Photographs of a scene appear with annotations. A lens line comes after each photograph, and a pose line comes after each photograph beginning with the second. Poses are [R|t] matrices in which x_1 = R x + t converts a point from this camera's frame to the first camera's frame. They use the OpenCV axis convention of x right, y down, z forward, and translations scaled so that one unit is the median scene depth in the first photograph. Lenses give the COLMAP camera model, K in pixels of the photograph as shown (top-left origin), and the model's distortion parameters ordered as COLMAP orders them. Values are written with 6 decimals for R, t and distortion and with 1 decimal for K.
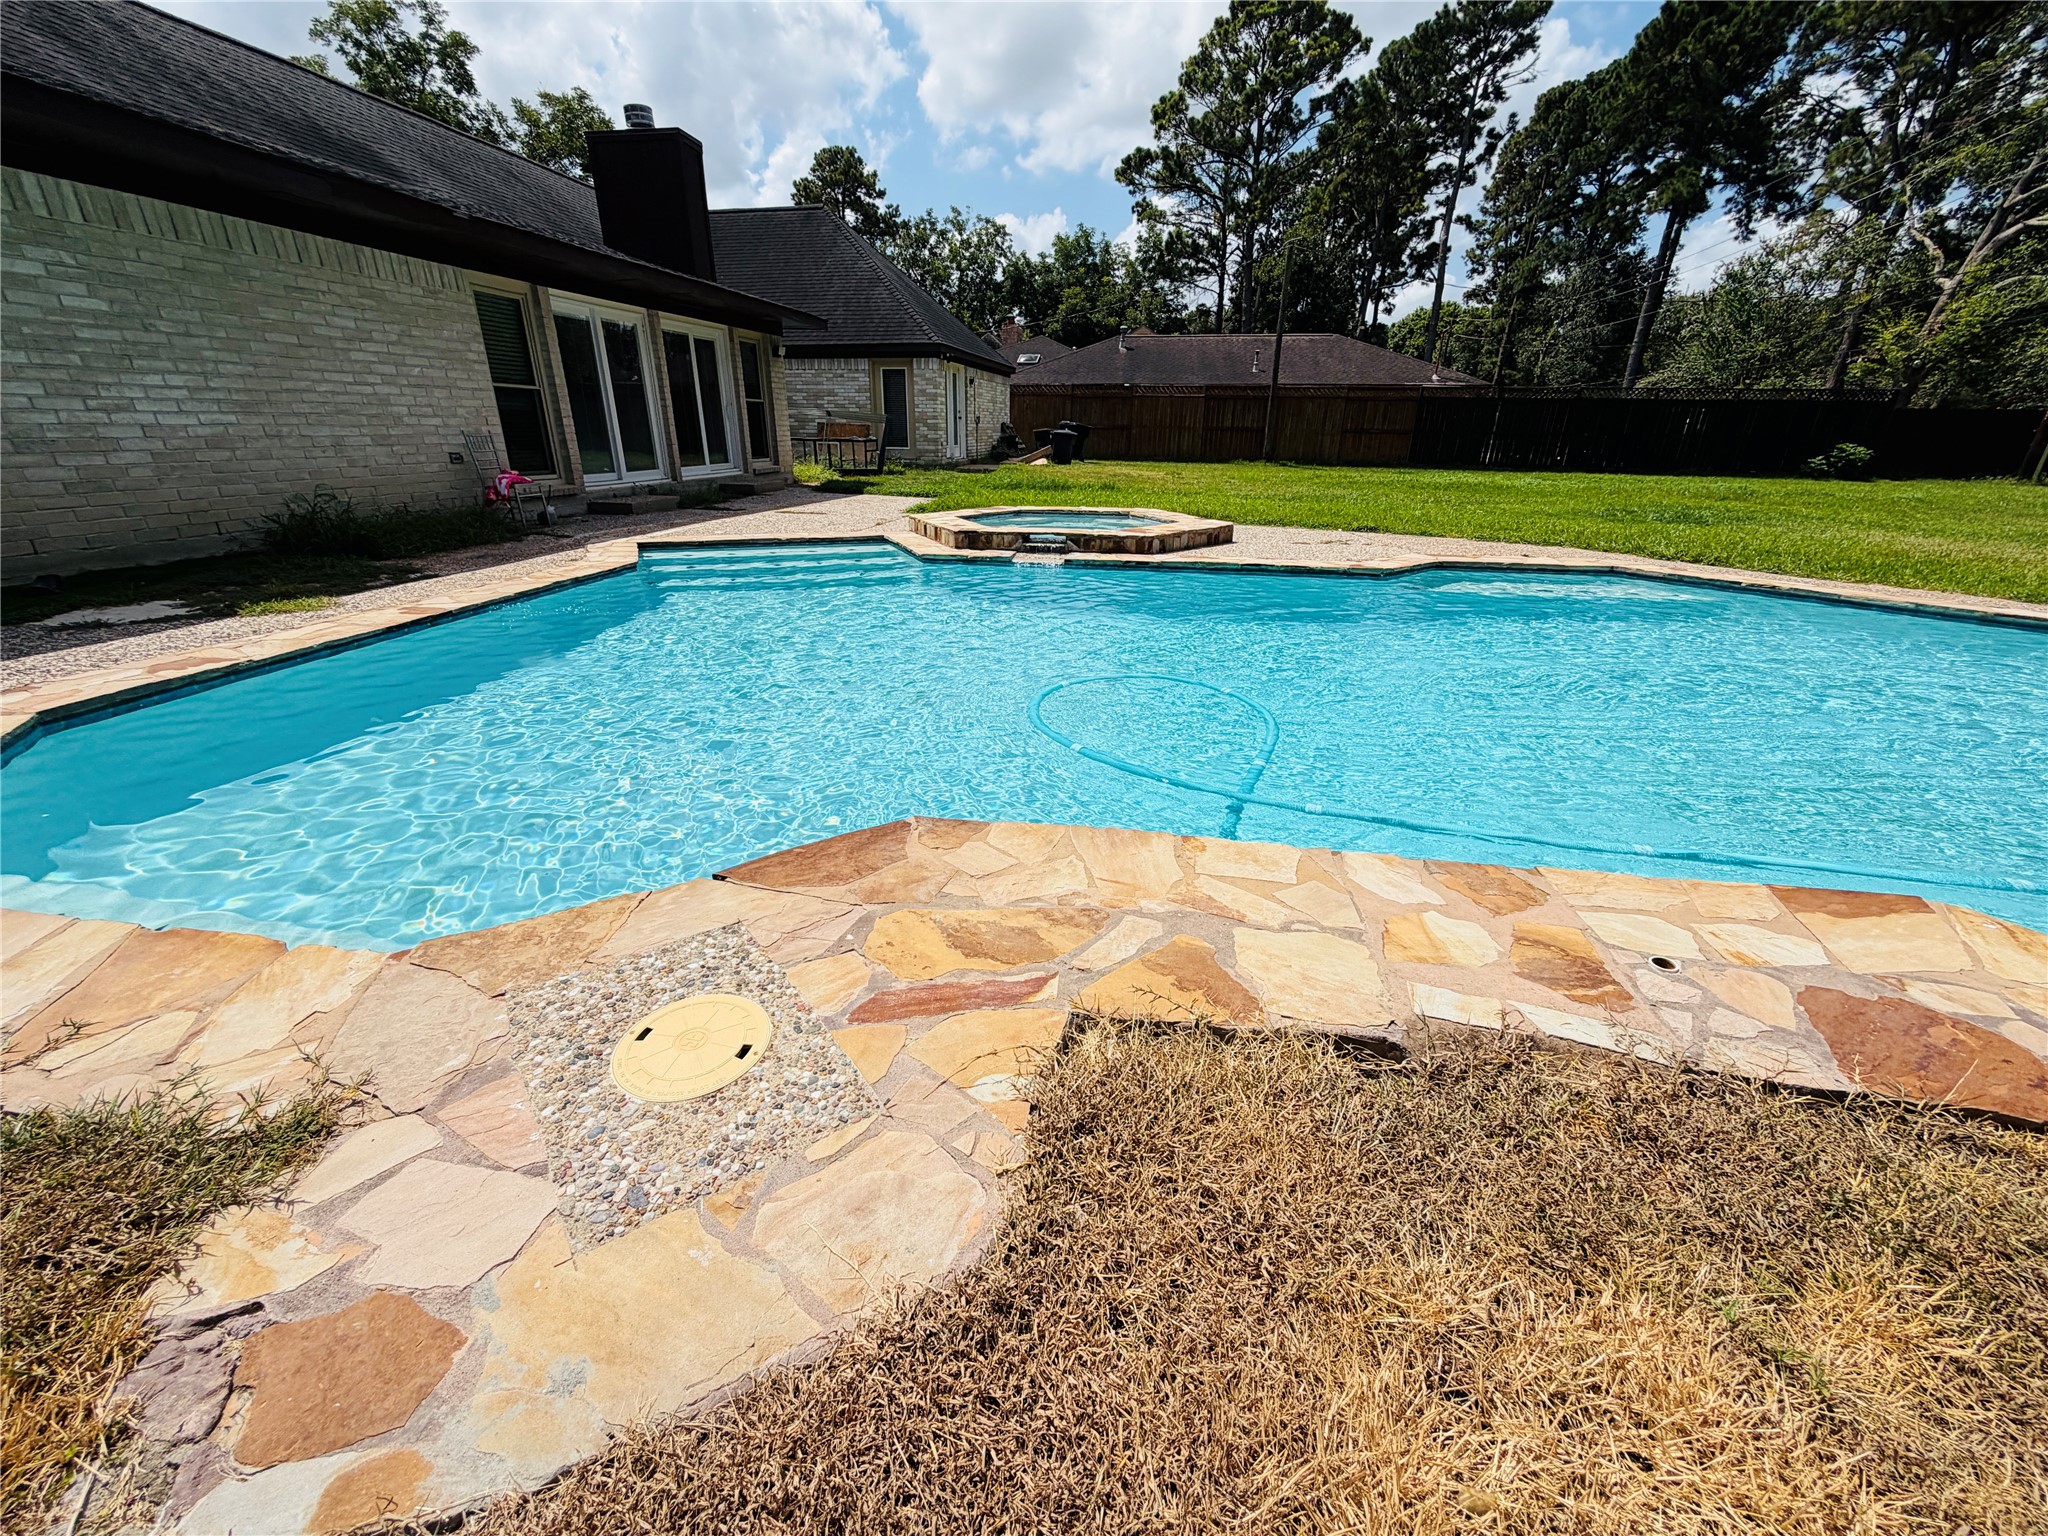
lens RADIAL K [[820.6, 0, 1024.0], [0, 820.6, 768.0], [0, 0, 1]] dist [0.001282, 0.000223]
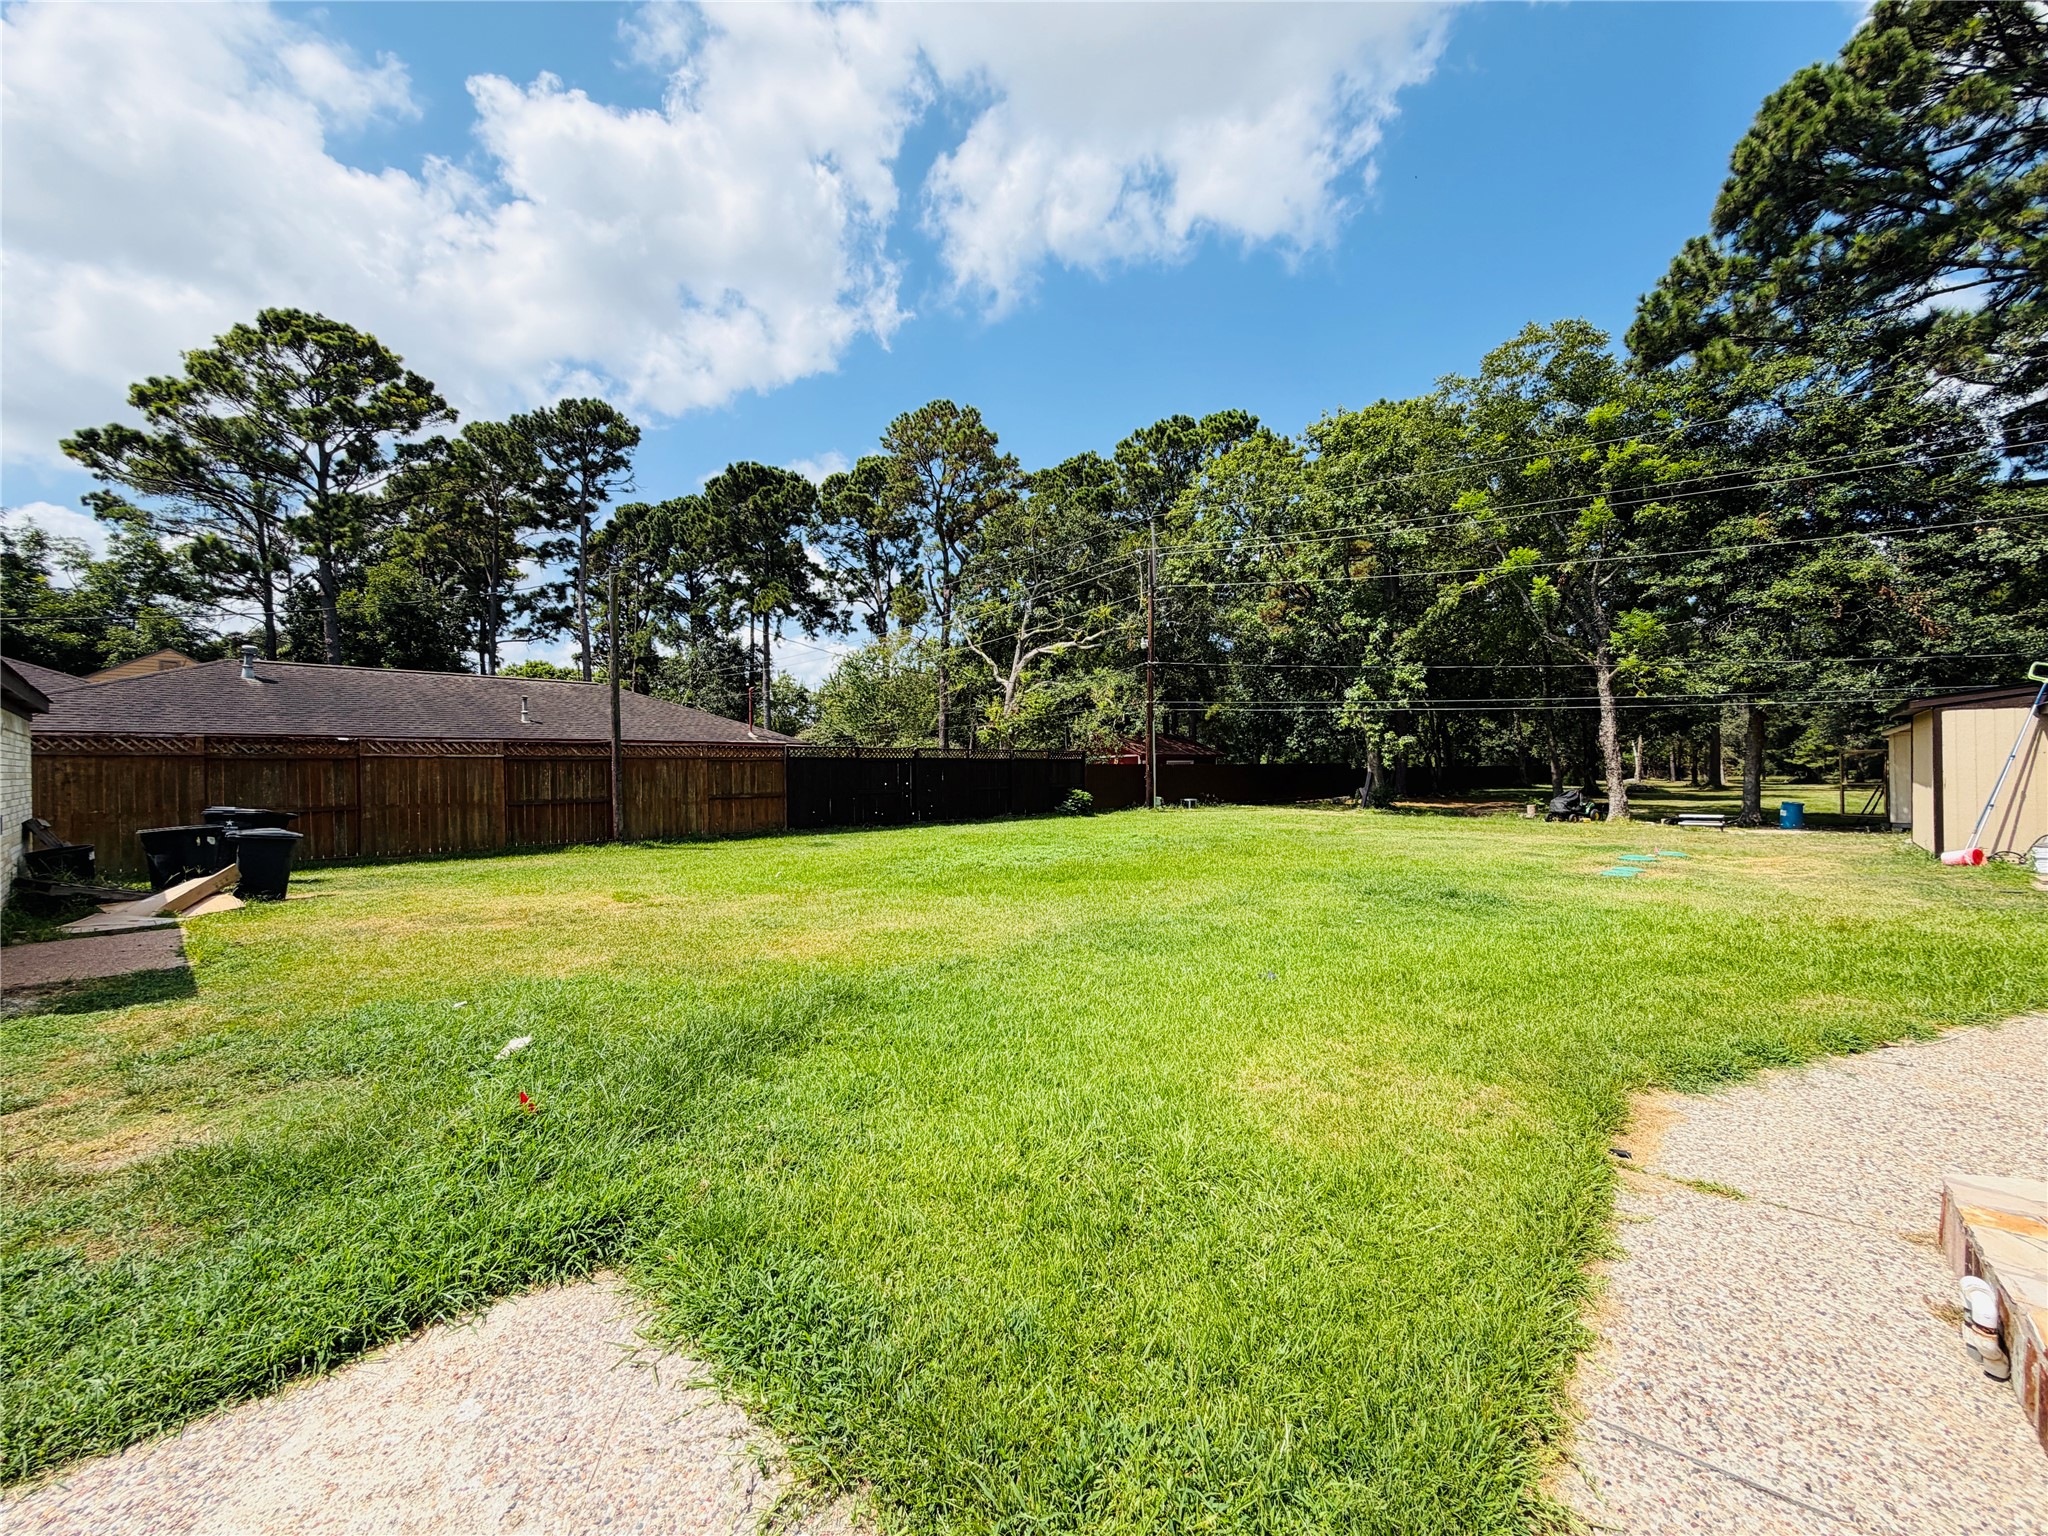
lens RADIAL K [[820.6, 0, 1024.0], [0, 820.6, 768.0], [0, 0, 1]] dist [0.001282, 0.000223]
pose [[0.538203, -0.016686, 0.842650, -0.042006], [0.339973, 0.919152, -0.198941, -0.078414], [-0.771204, 0.393549, 0.500364, 0.162502]]
